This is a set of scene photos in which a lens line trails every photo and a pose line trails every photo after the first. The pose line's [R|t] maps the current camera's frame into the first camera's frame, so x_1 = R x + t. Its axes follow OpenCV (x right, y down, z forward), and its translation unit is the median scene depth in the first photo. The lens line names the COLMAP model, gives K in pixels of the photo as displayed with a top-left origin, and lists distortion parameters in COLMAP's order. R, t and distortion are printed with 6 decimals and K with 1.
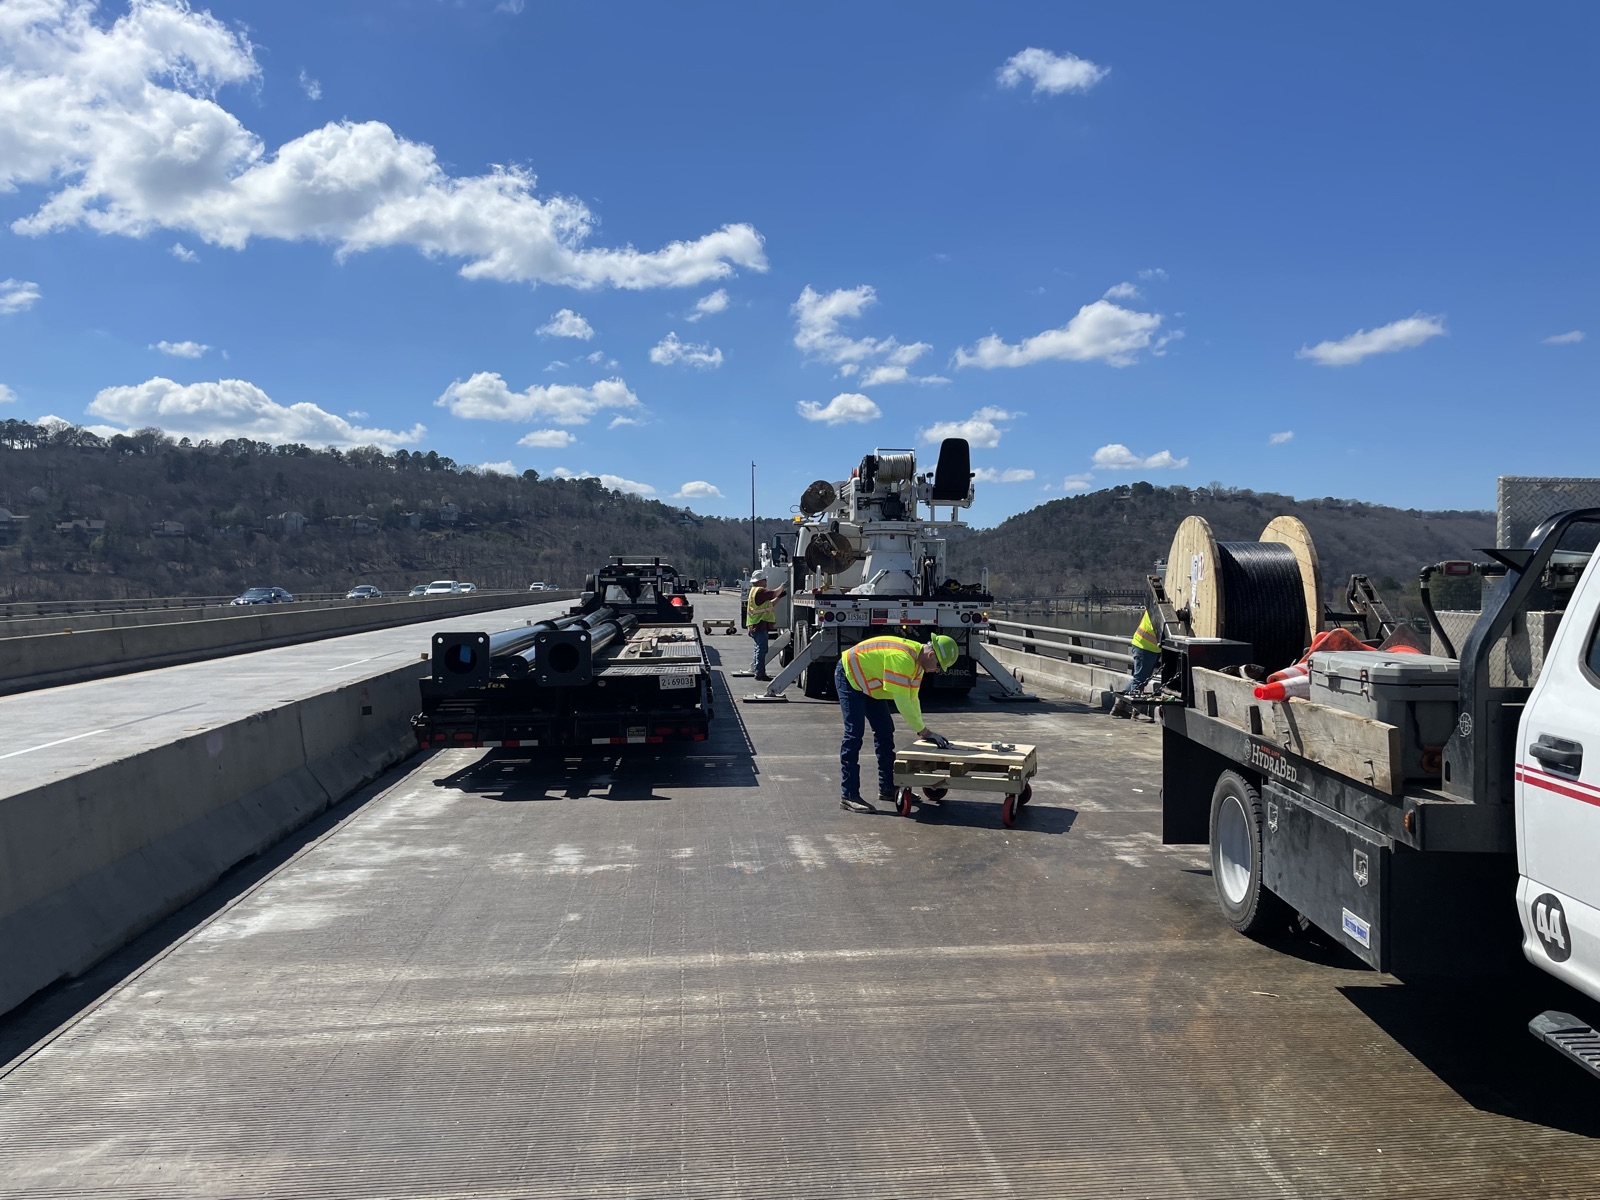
lens RADIAL K [[1207.7, 0, 793.7], [0, 1207.7, 580.3], [0, 0, 1]] dist [0.092088, -0.141466]
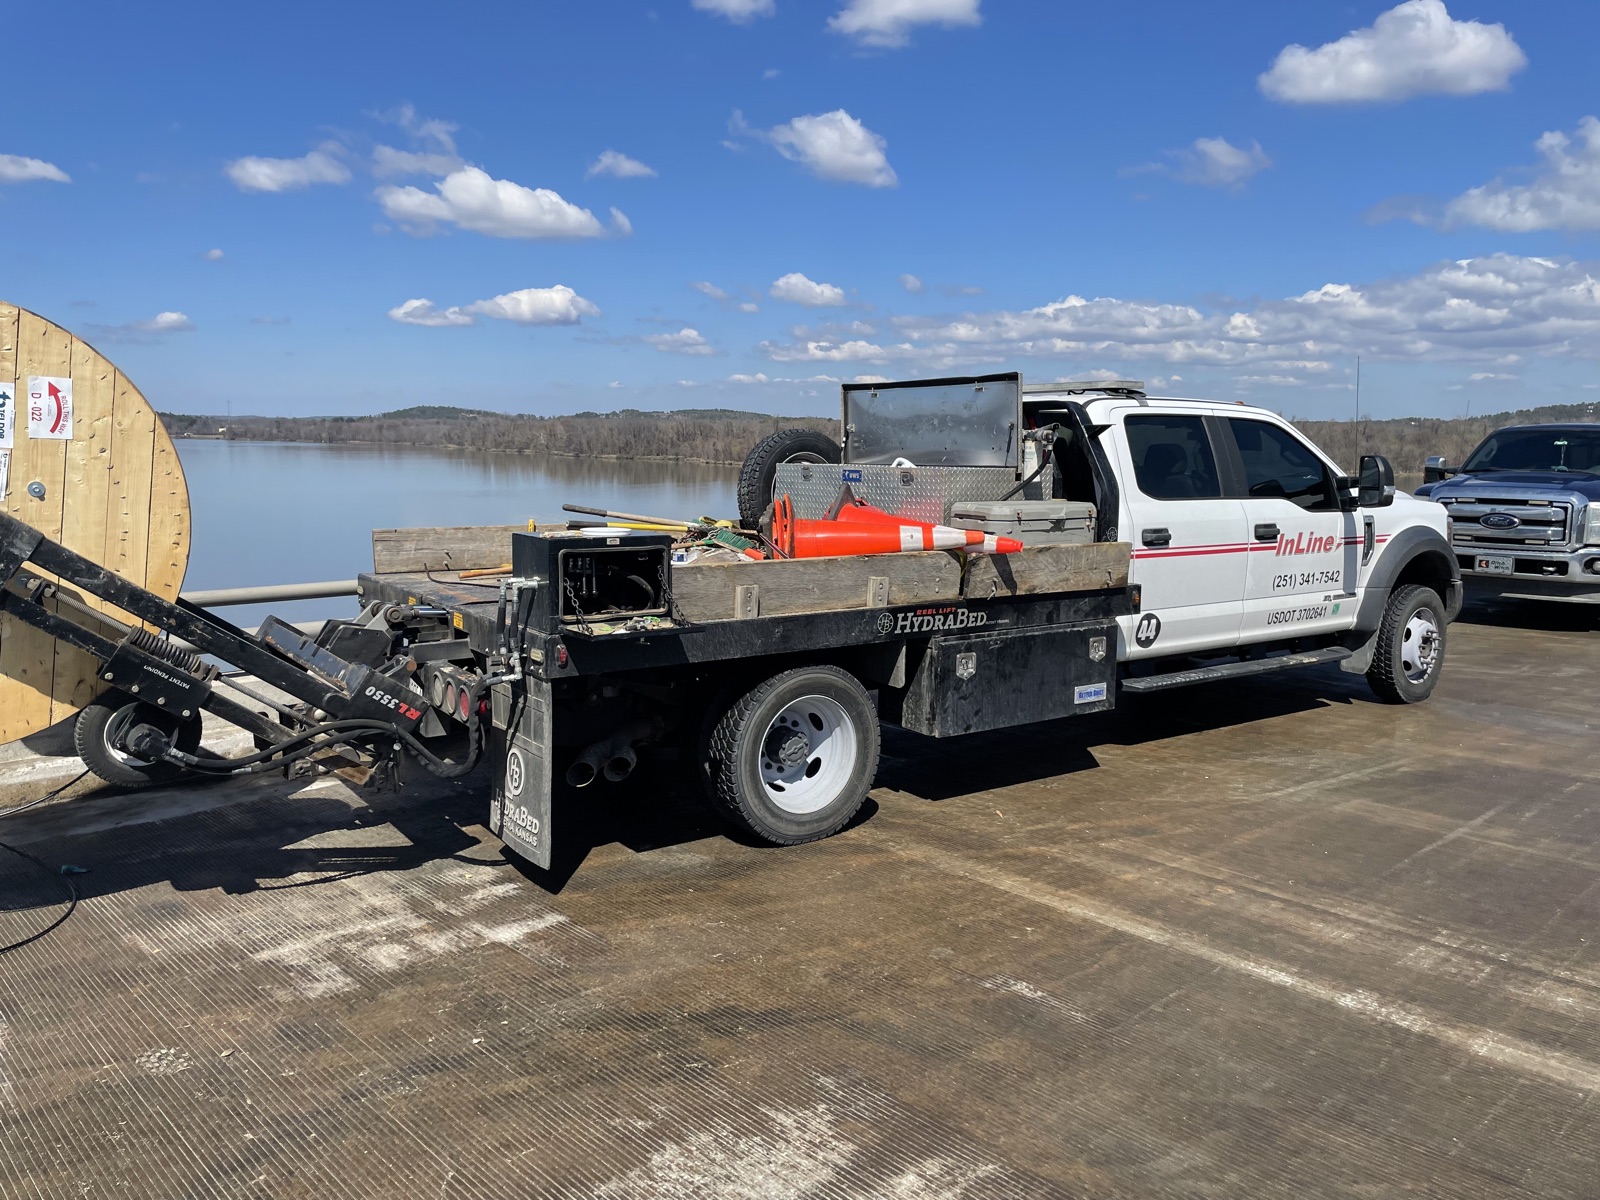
lens RADIAL K [[1207.7, 0, 793.7], [0, 1207.7, 580.3], [0, 0, 1]] dist [0.092088, -0.141466]
pose [[-0.613550, -0.096148, 0.783780, -0.355356], [-0.006664, 0.993155, 0.116615, -0.004022], [-0.789628, 0.066326, -0.609991, 1.830370]]
